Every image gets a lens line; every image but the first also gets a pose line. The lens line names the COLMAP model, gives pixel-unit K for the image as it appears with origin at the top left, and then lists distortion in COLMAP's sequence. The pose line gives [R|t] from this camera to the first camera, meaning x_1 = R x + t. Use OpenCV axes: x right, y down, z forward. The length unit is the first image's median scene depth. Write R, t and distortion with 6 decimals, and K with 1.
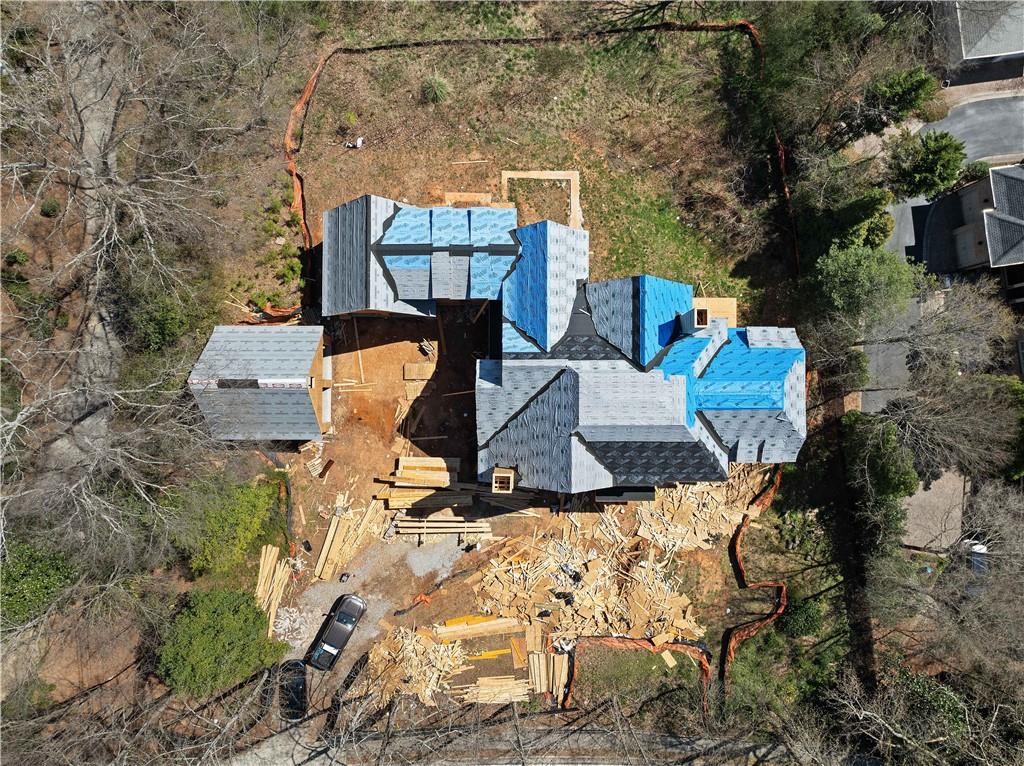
lens RADIAL K [[718.9, 0, 513.1], [0, 718.9, 382.6], [0, 0, 1]] dist [-0.000356, -0.001034]
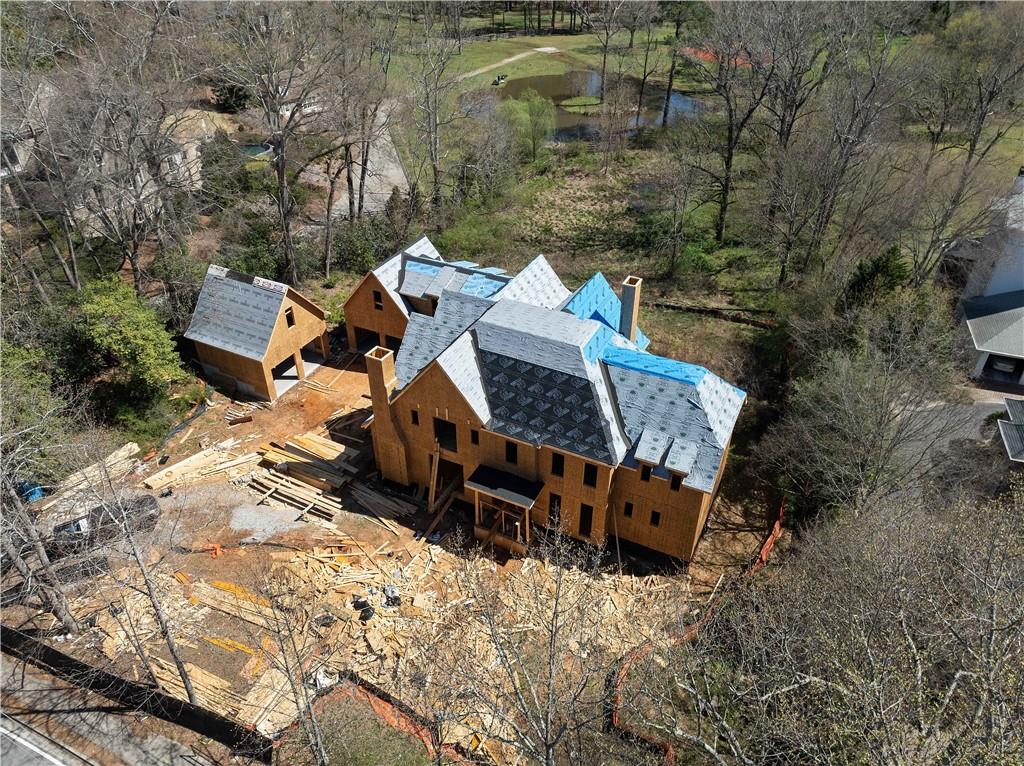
lens RADIAL K [[718.9, 0, 511.5], [0, 718.9, 383.5], [0, 0, 1]] dist [-0.000356, -0.001034]
pose [[0.893991, 0.250538, -0.371498, 0.413588], [-0.447695, 0.533976, -0.717244, 0.628061], [0.018674, 0.807528, 0.589534, 0.402534]]
